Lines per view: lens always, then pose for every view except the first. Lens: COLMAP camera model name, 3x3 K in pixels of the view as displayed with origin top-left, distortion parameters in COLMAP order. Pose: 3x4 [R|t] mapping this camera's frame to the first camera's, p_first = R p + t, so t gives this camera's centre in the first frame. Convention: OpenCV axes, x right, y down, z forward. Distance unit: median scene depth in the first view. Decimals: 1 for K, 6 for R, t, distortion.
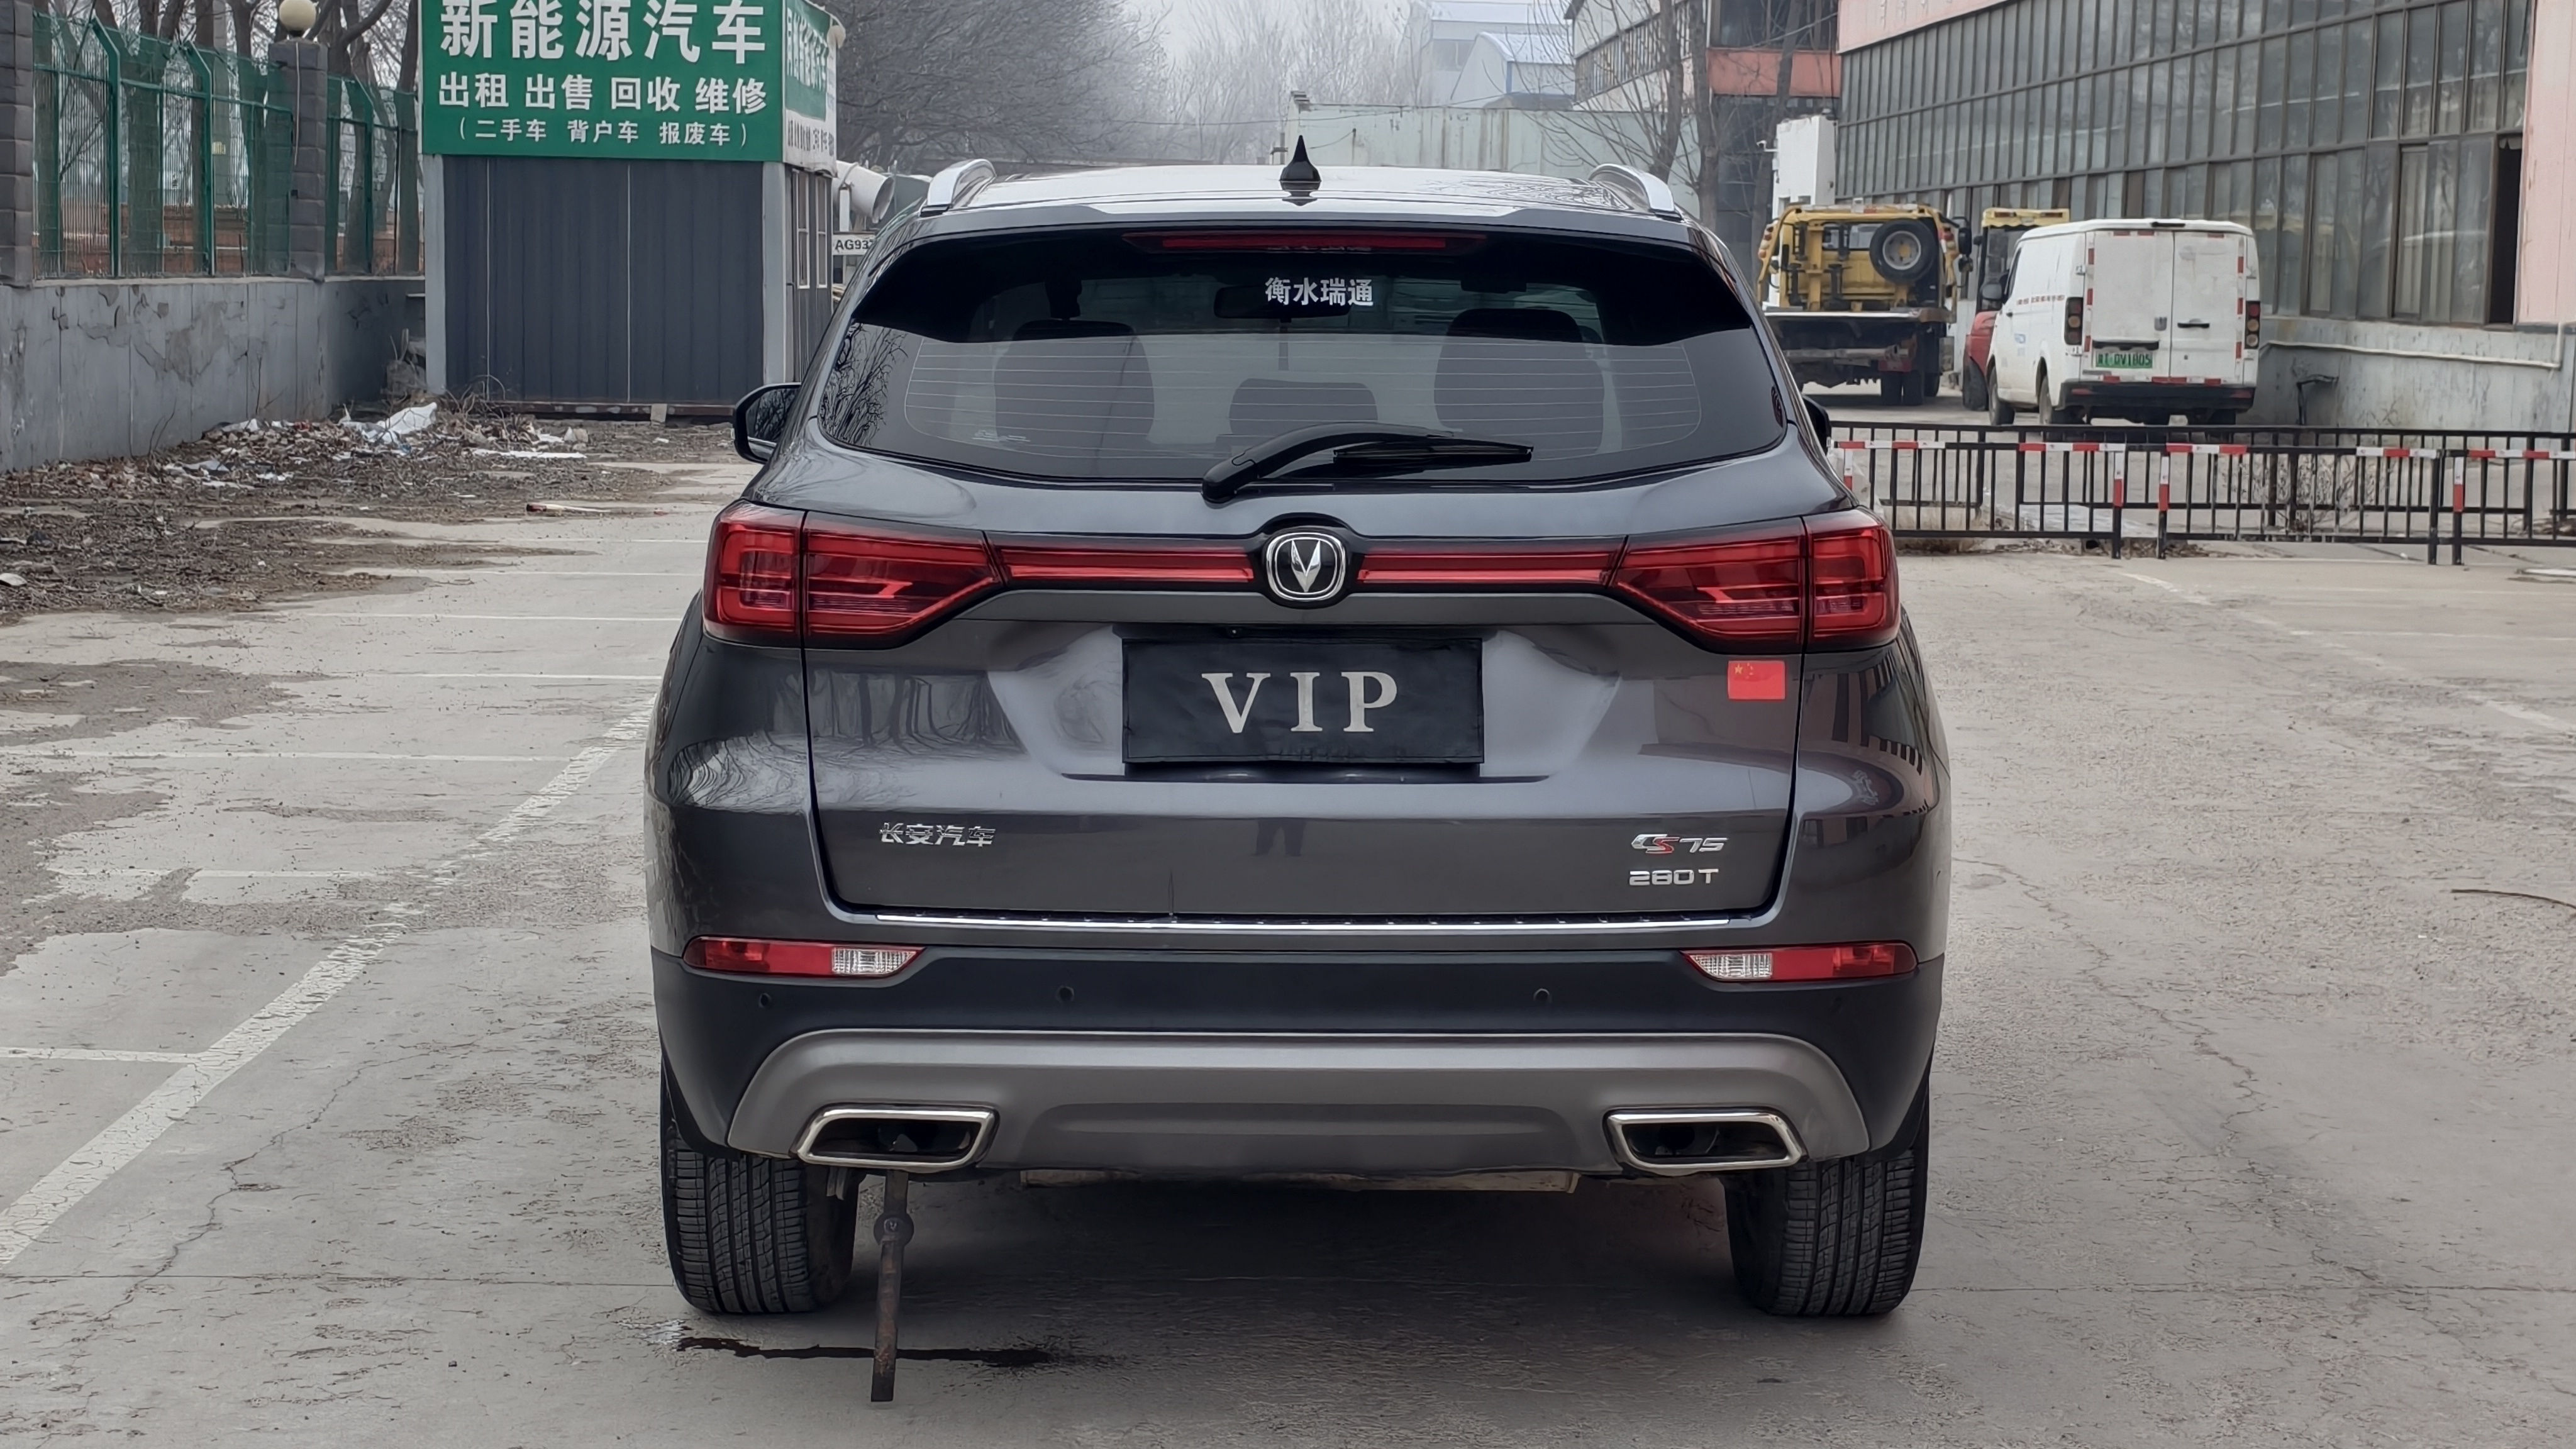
lens RADIAL K [[4512.0, 0, 1306.1], [0, 4512.0, 721.6], [0, 0, 1]] dist [0.111715, -0.308697]
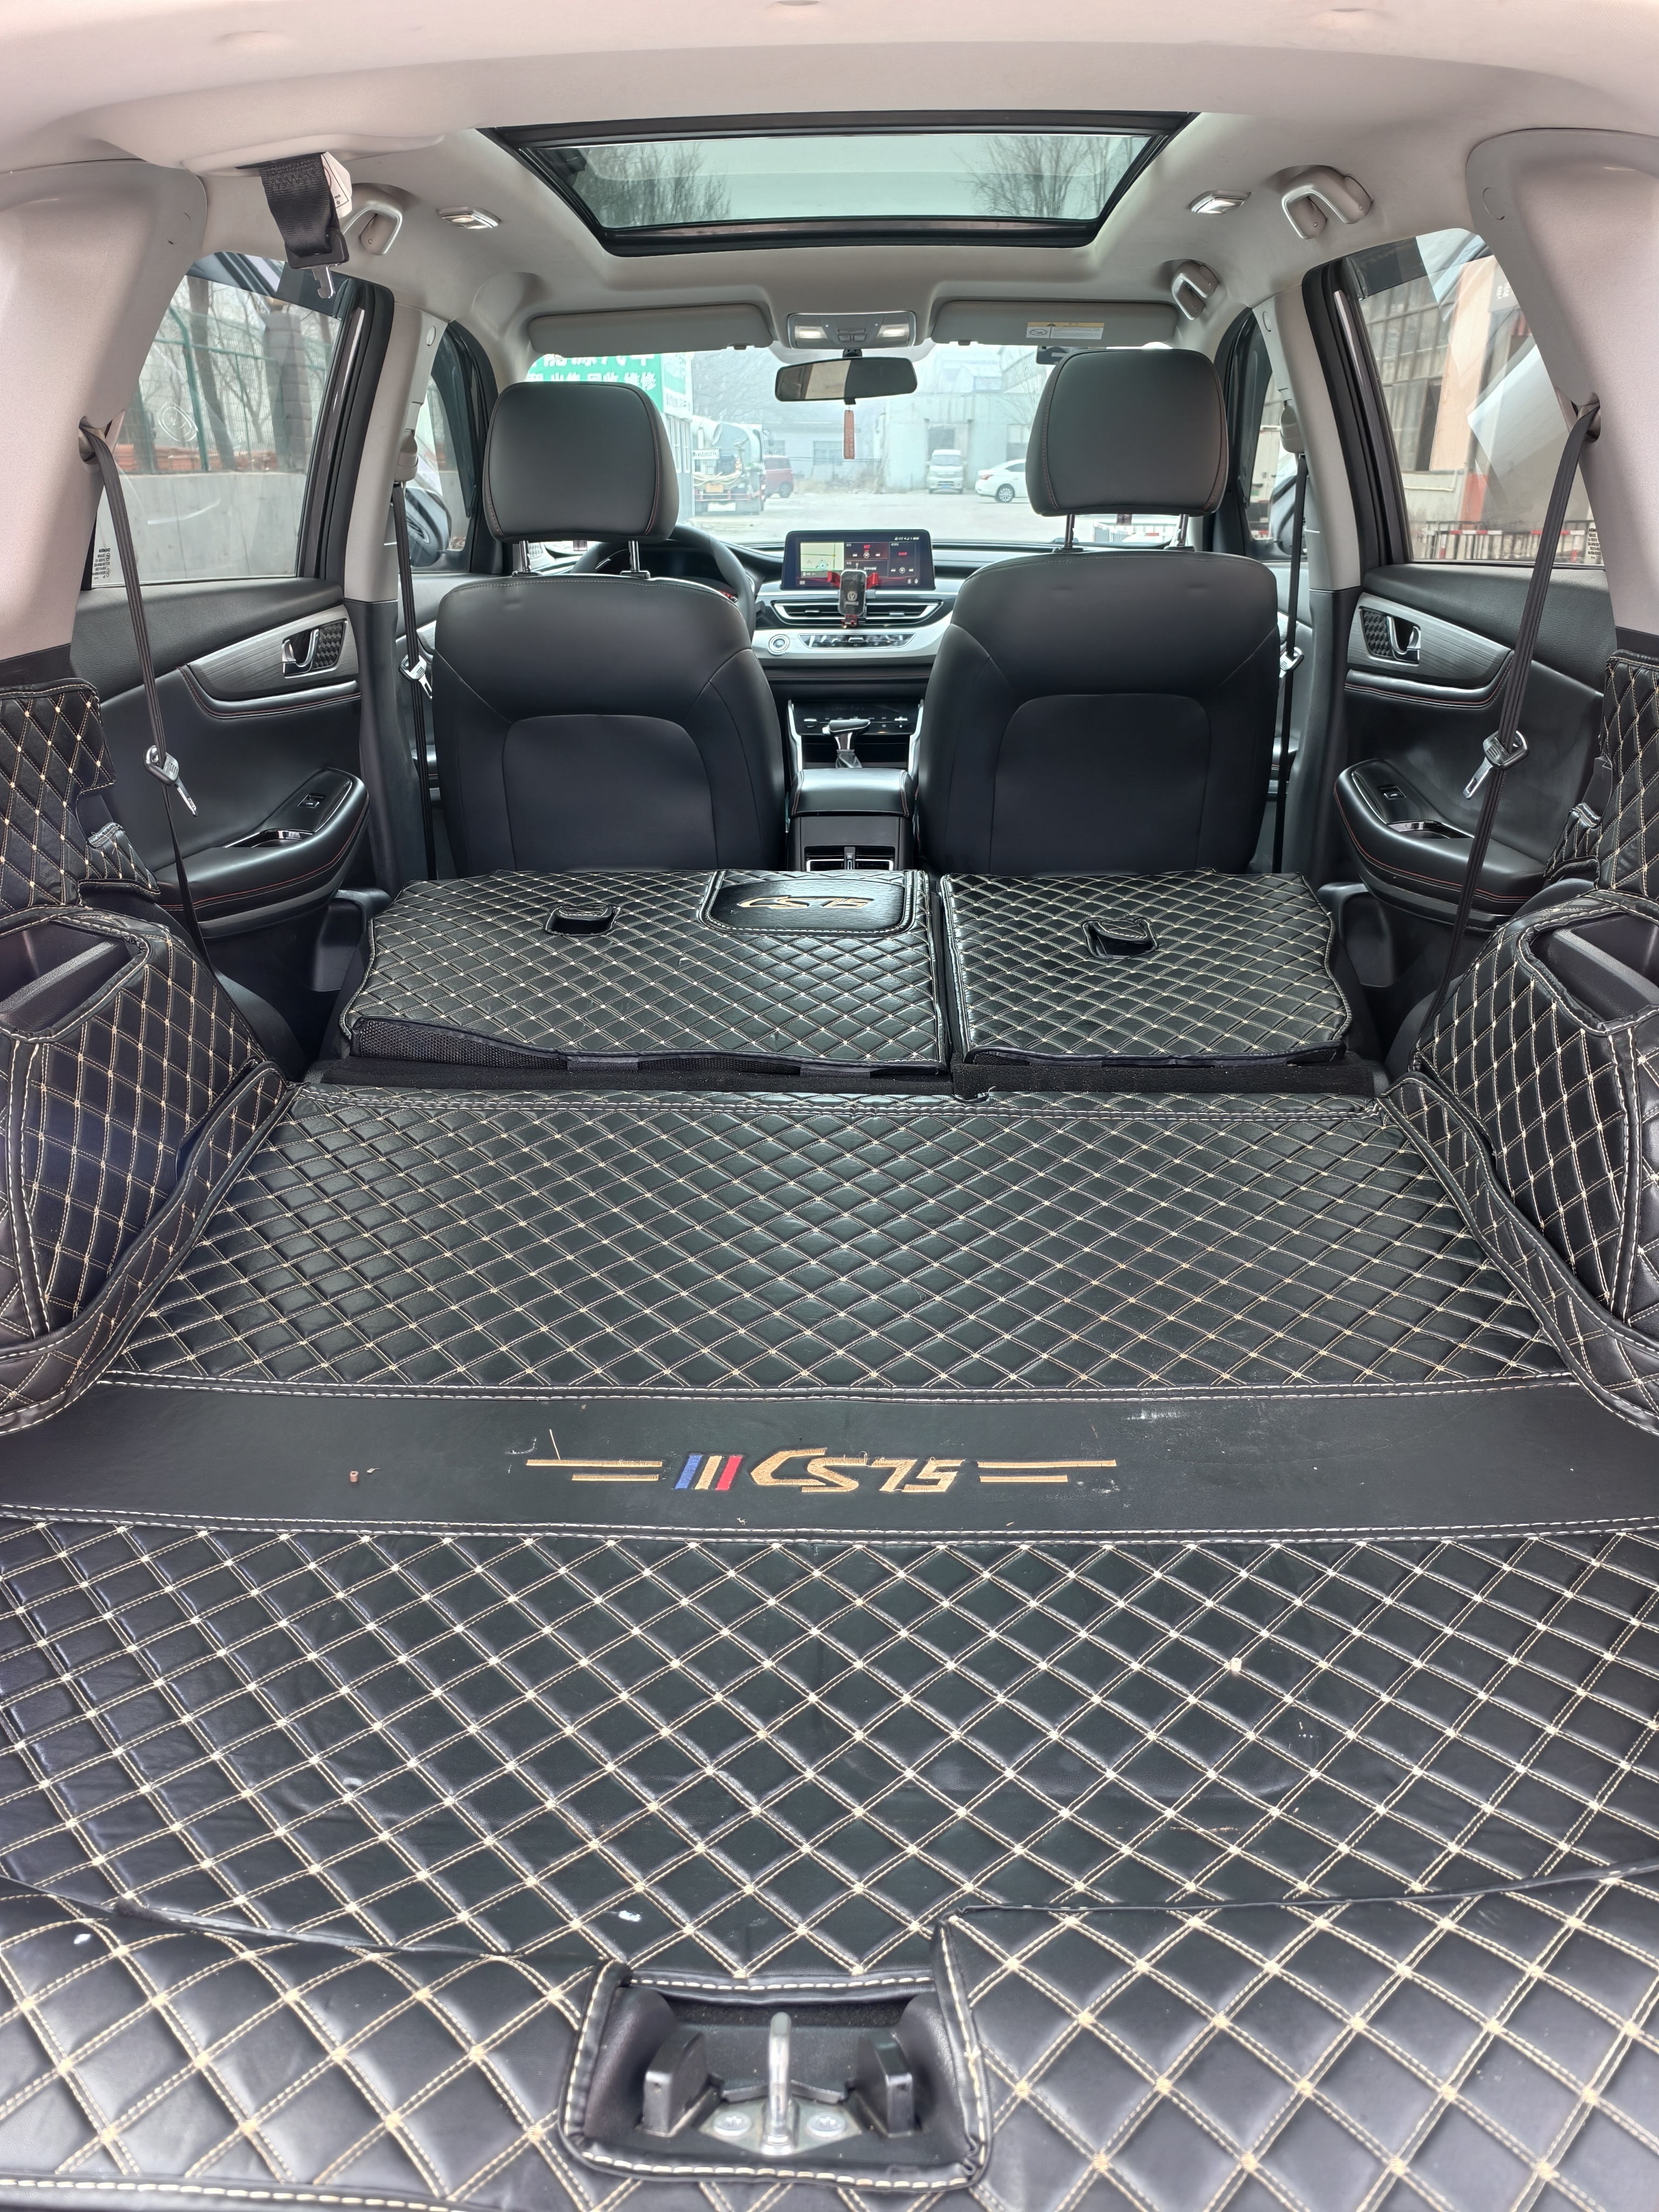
lens RADIAL K [[1538.5, 0, 829.5], [0, 1538.5, 1106.0], [0, 0, 1]] dist [0.007105, -0.004659]
pose [[0.999012, -0.005089, -0.044160, 0.000791], [0.017581, 0.957659, 0.287368, -0.011218], [0.040828, -0.287860, 0.956802, 0.172494]]
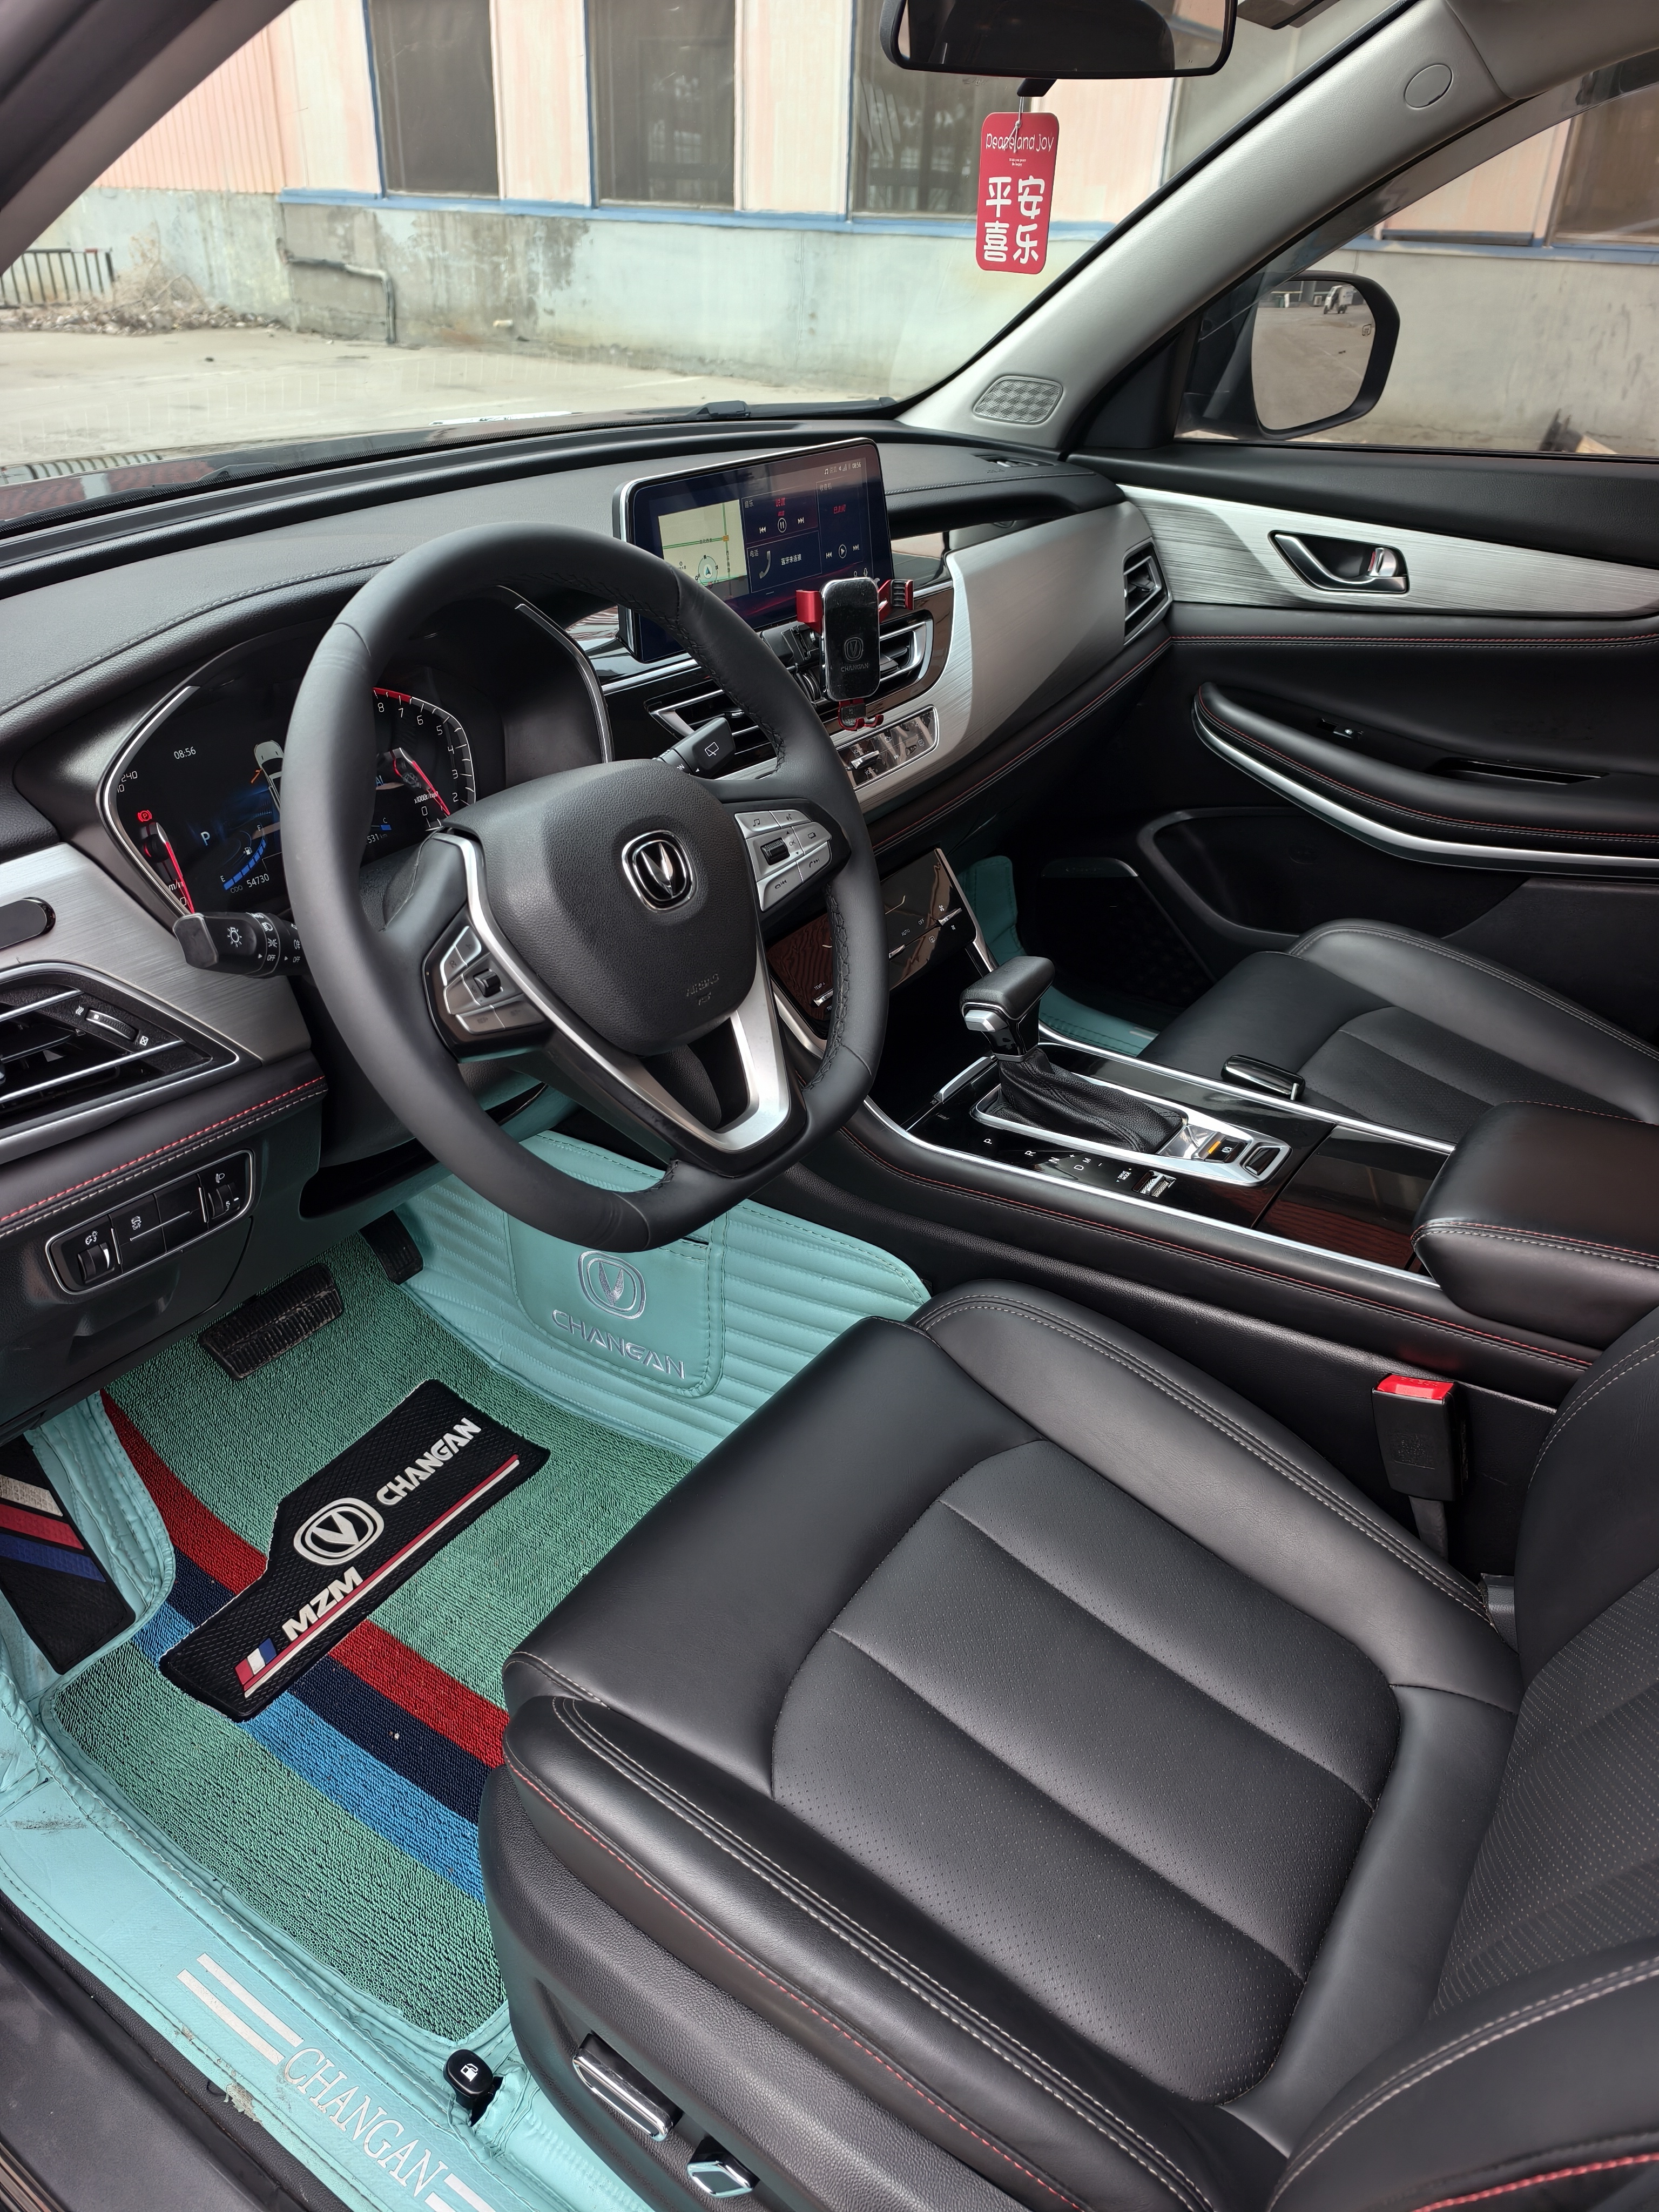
lens RADIAL K [[1538.5, 0, 829.5], [0, 1538.5, 1106.0], [0, 0, 1]] dist [0.007105, -0.004659]
pose [[0.575780, -0.420161, 0.701386, -0.028359], [0.064460, 0.878513, 0.473350, -0.020578], [-0.815060, -0.227334, 0.532913, 0.243876]]
